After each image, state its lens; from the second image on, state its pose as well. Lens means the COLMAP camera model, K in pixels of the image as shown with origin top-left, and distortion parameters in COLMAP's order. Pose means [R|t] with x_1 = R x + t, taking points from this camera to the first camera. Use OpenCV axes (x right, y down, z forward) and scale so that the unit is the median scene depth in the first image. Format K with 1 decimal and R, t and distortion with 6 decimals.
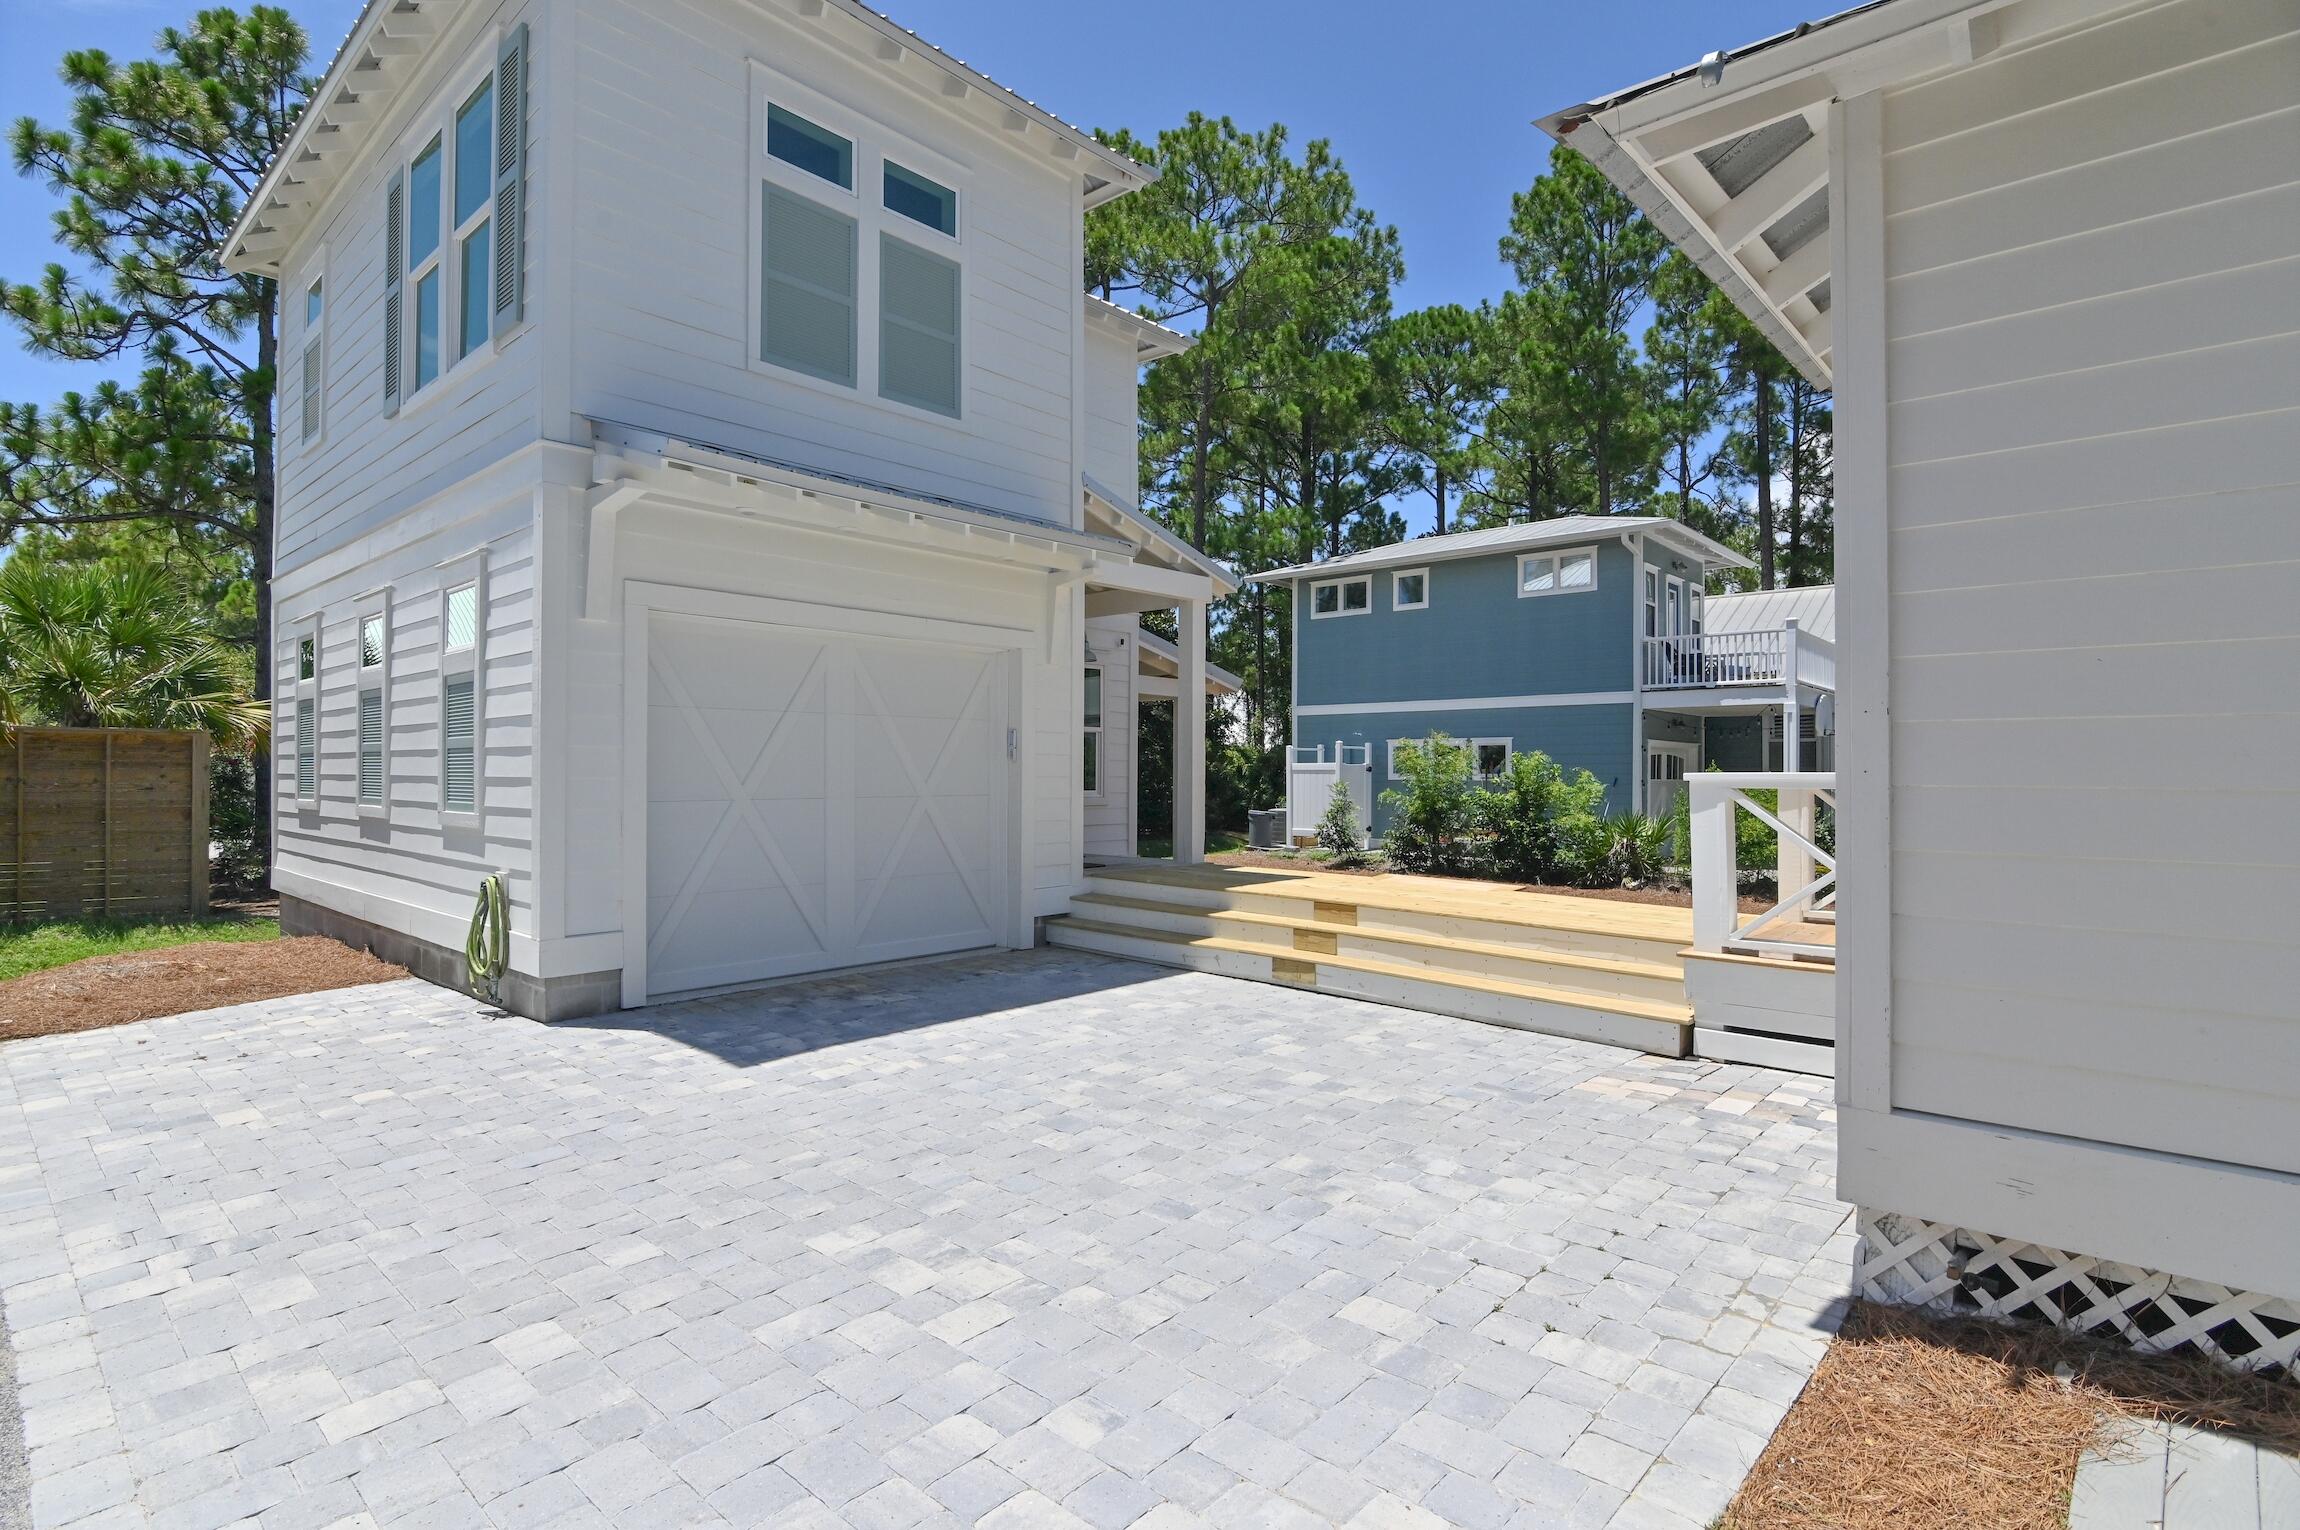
lens RADIAL K [[1126.5, 0, 1150.1], [0, 1126.5, 764.9], [0, 0, 1]] dist [-0.019729, -0.000865]
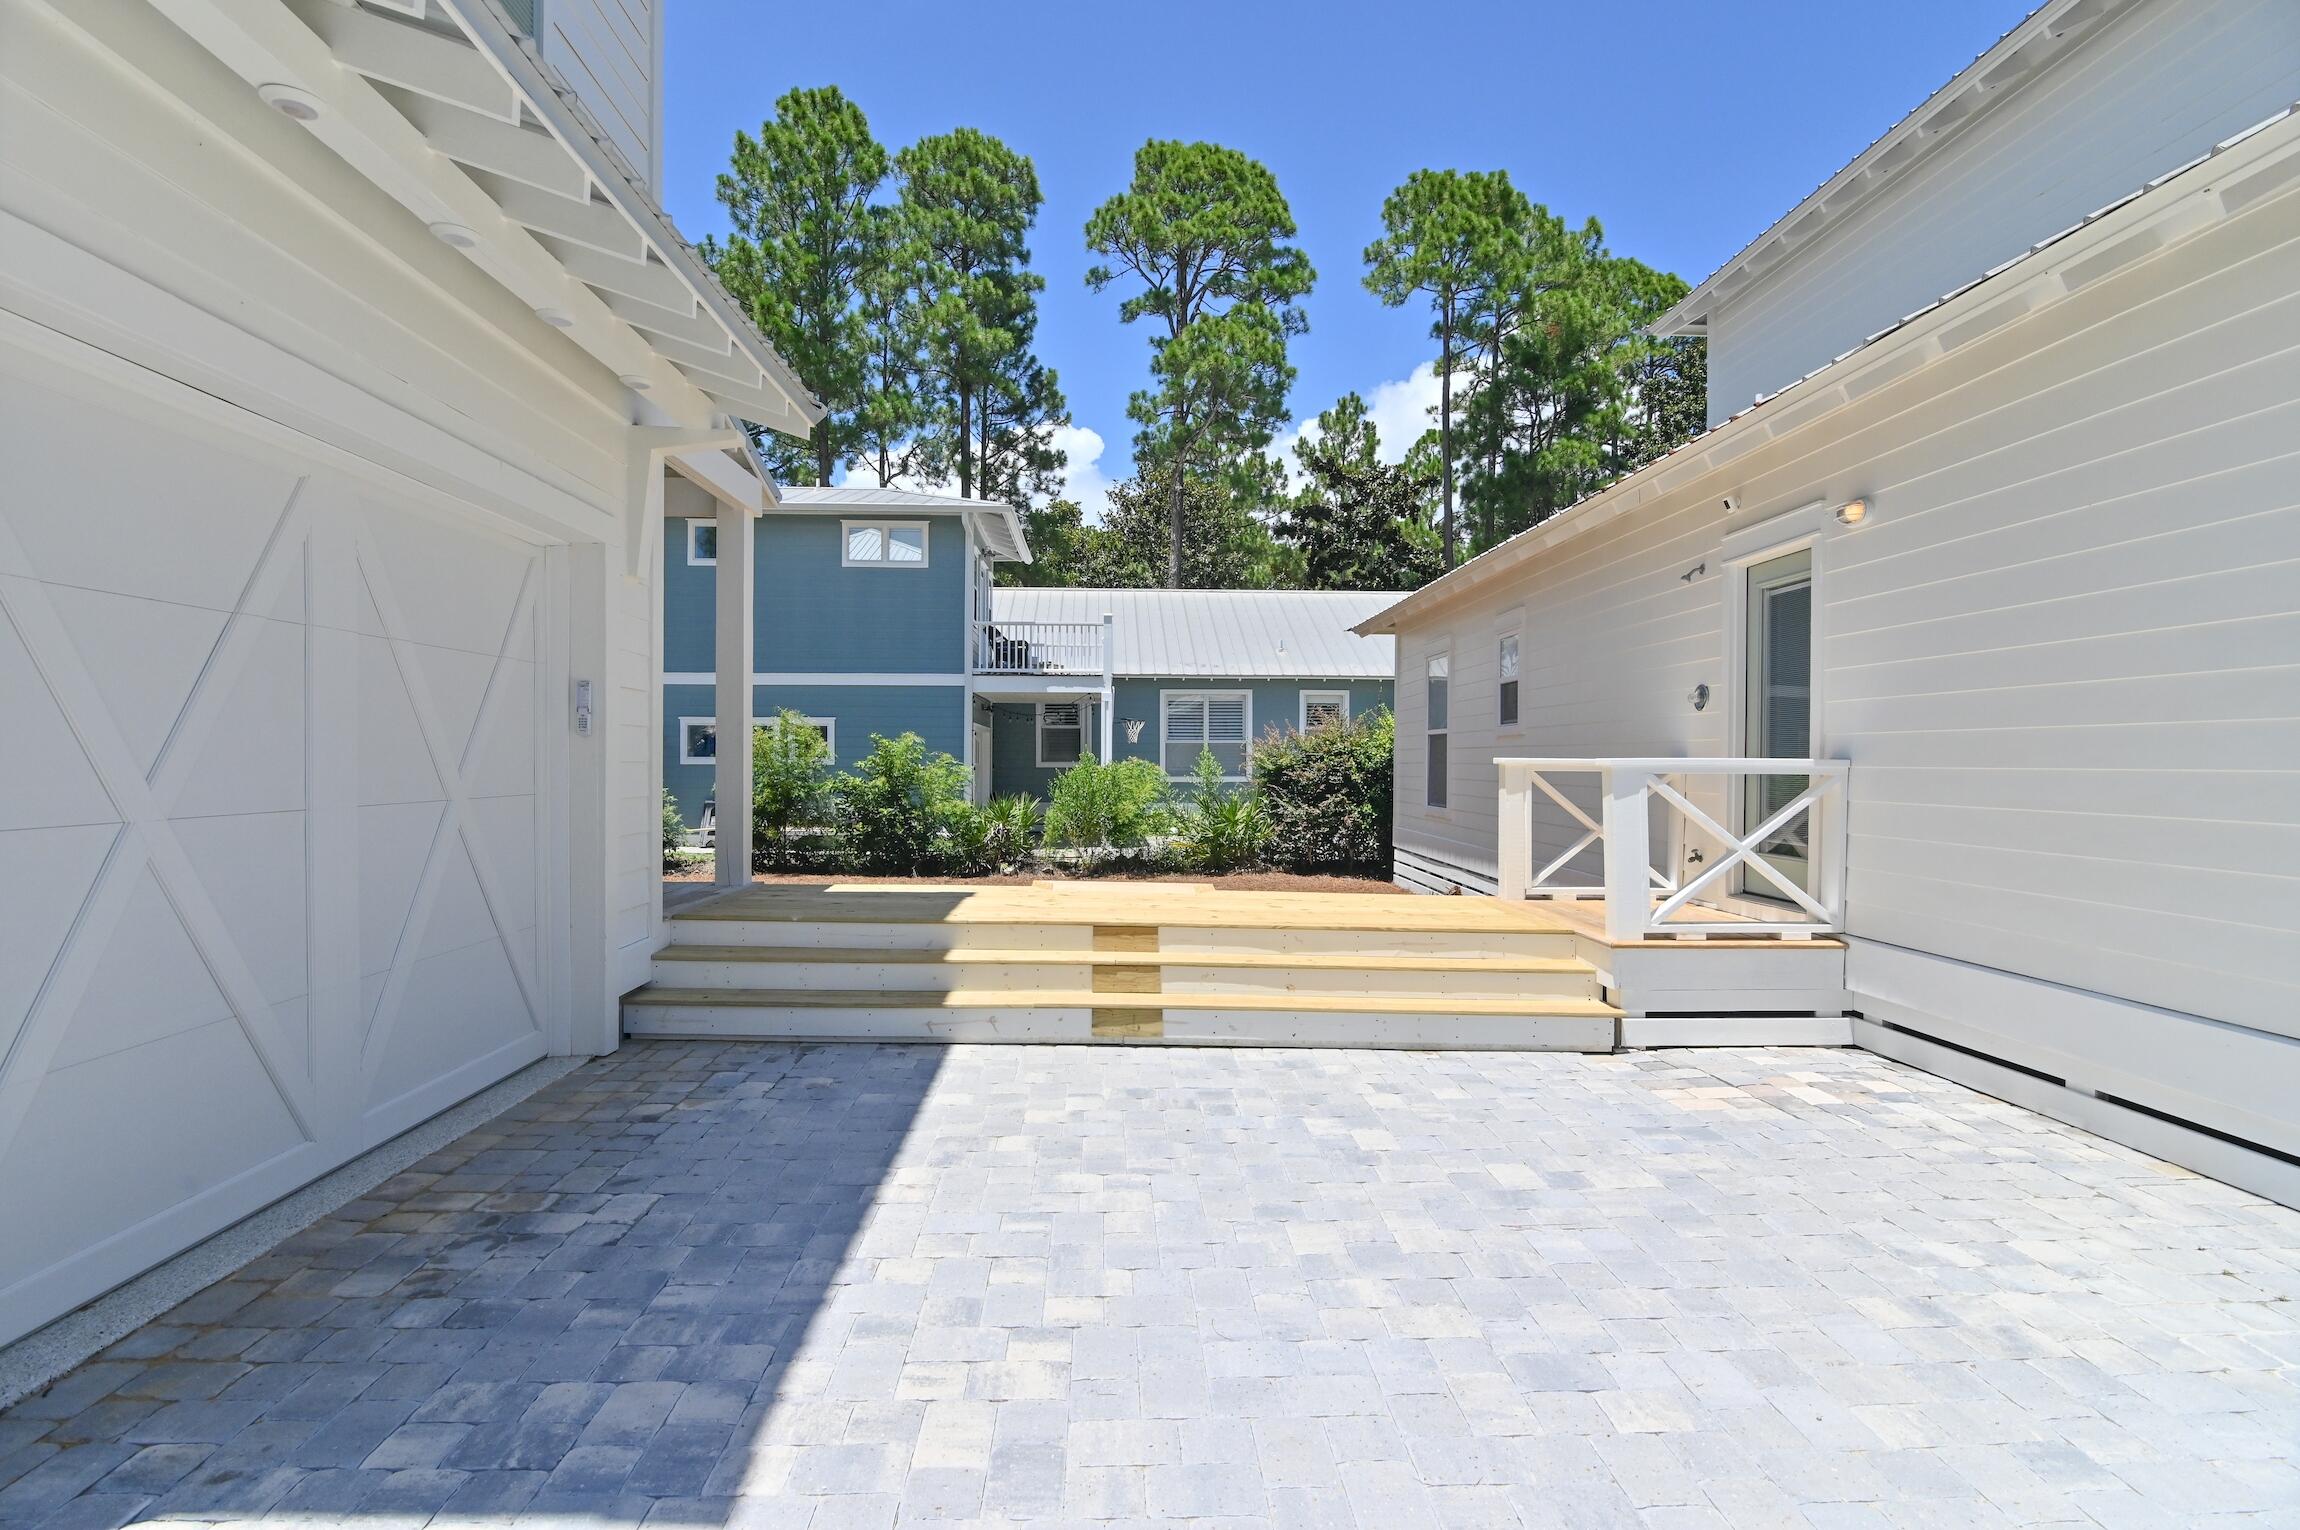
lens RADIAL K [[1126.5, 0, 1146.8], [0, 1126.5, 765.0], [0, 0, 1]] dist [-0.019729, -0.000865]
pose [[0.716021, -0.002916, 0.698072, -0.130213], [-0.007487, 0.999902, 0.011856, 0.001193], [-0.698038, -0.013716, 0.715929, 0.156427]]
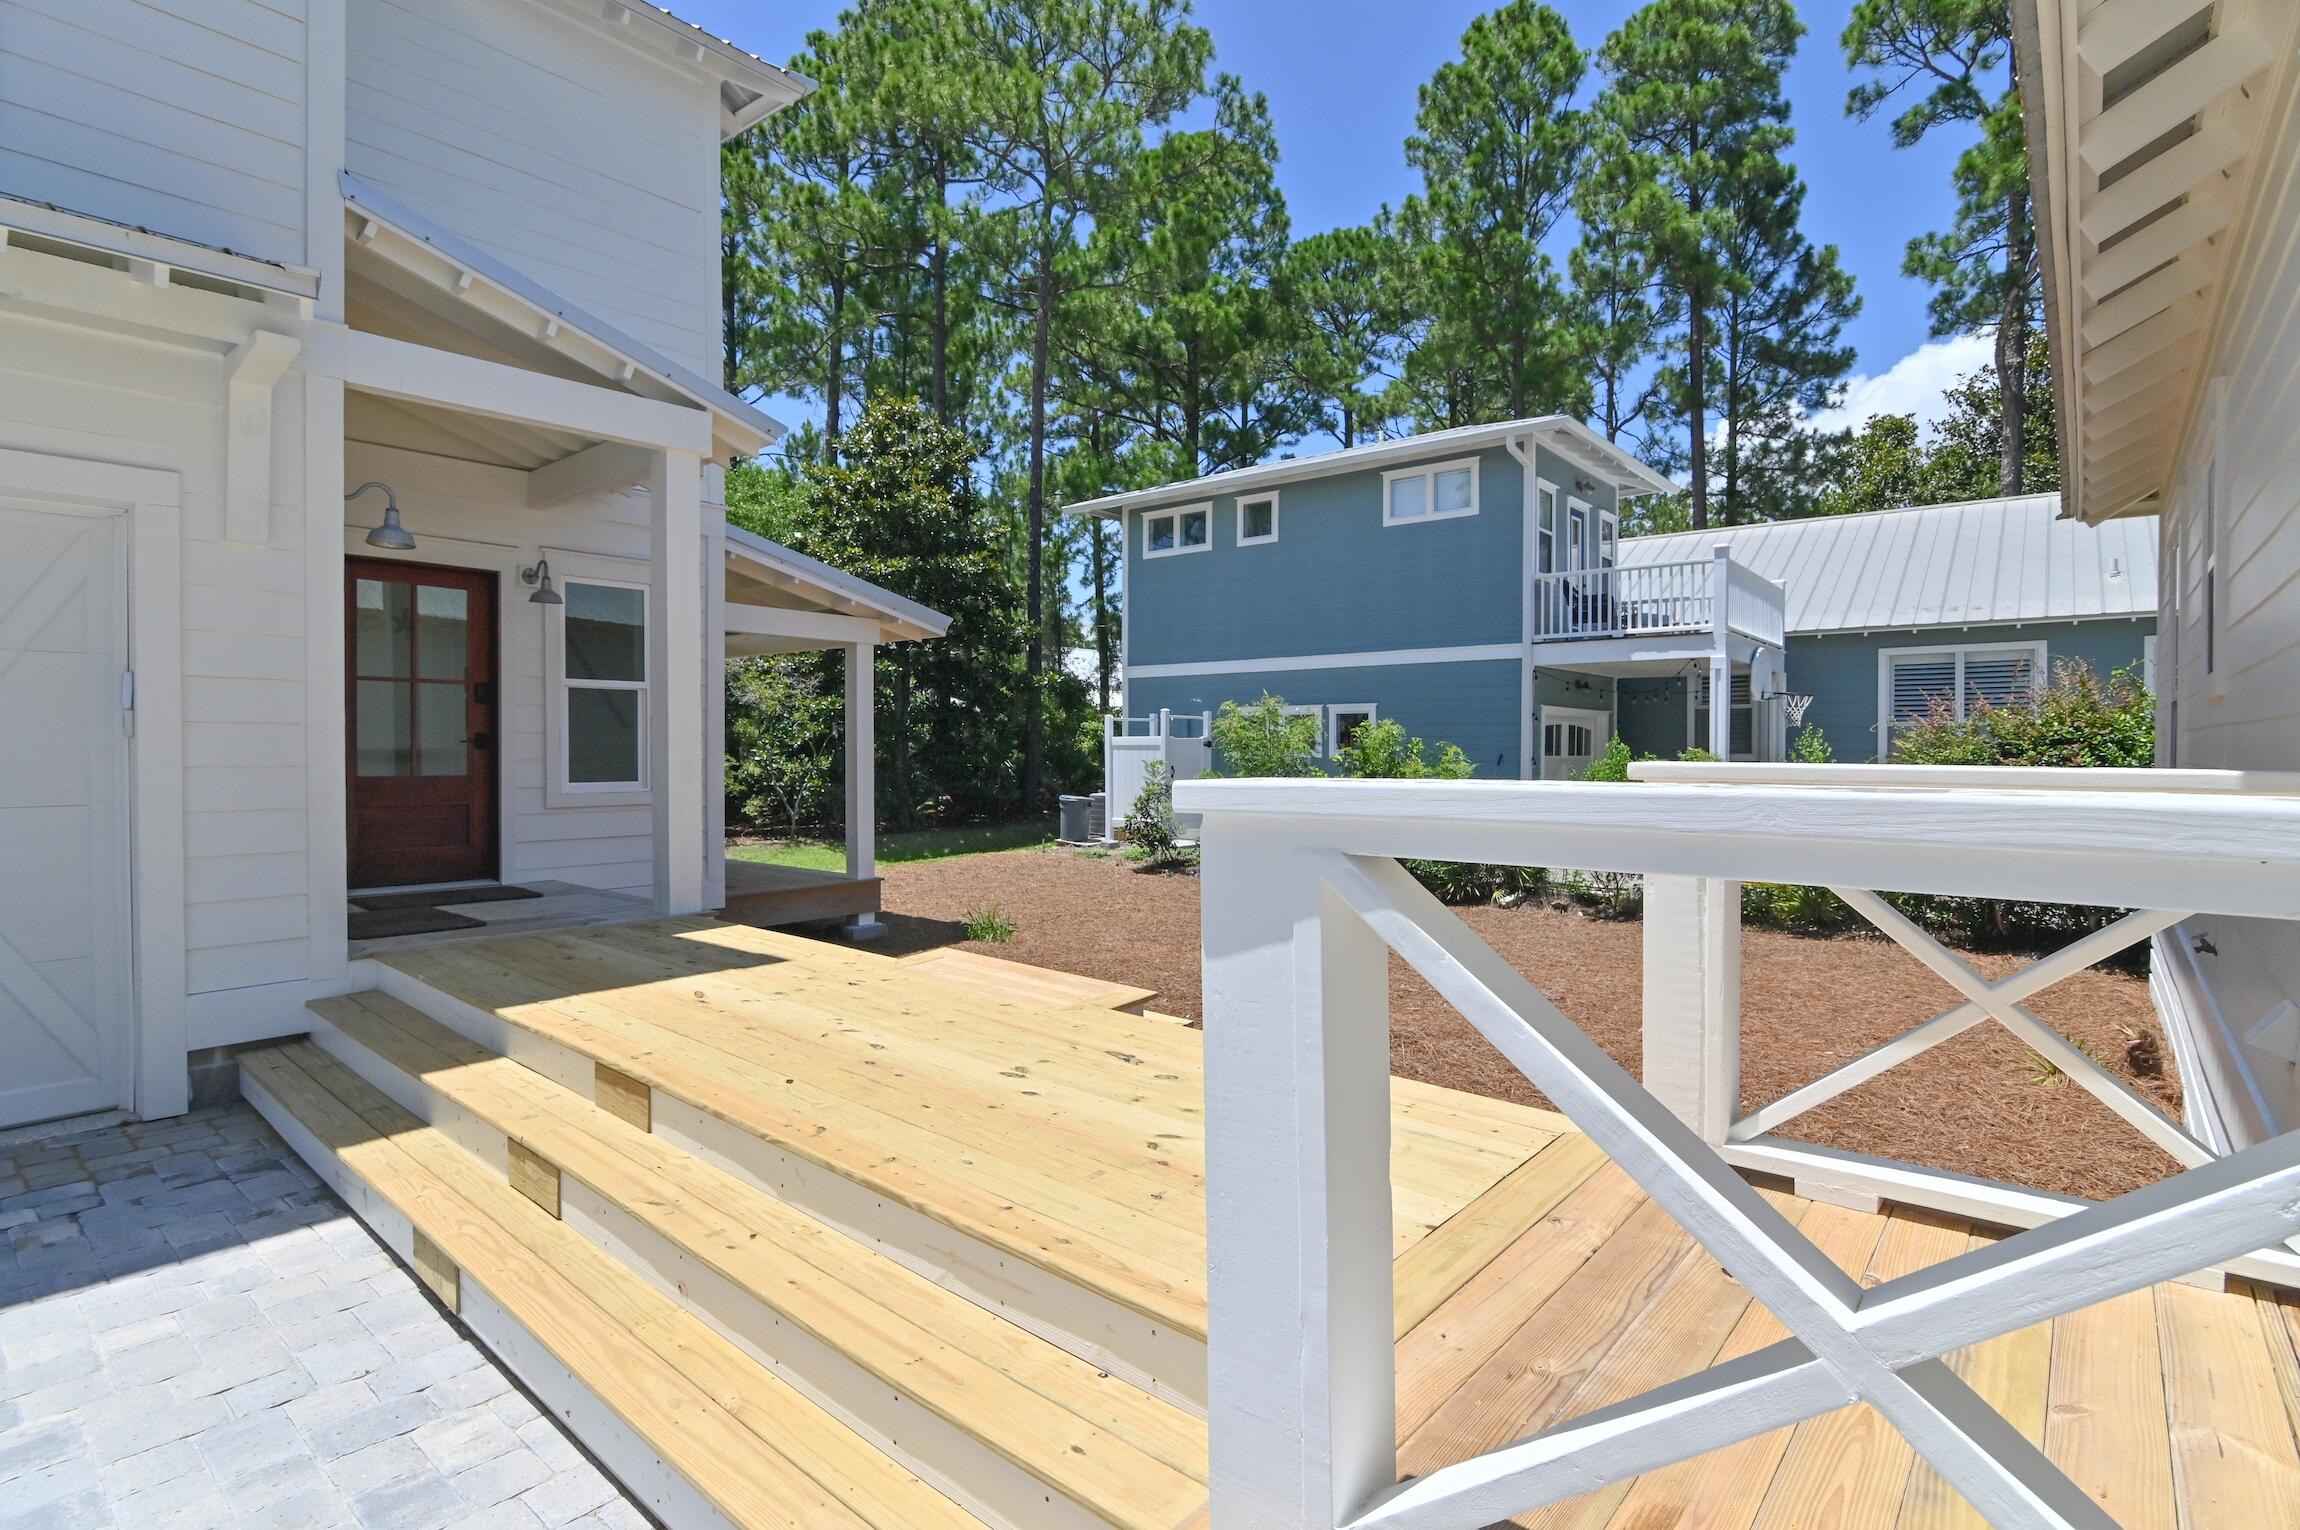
lens RADIAL K [[1126.5, 0, 1153.1], [0, 1126.5, 763.5], [0, 0, 1]] dist [-0.019729, -0.000865]
pose [[0.998967, -0.003989, 0.045259, 0.123751], [0.002985, 0.999749, 0.022216, -0.000291], [-0.045336, -0.022058, 0.998728, 0.205581]]
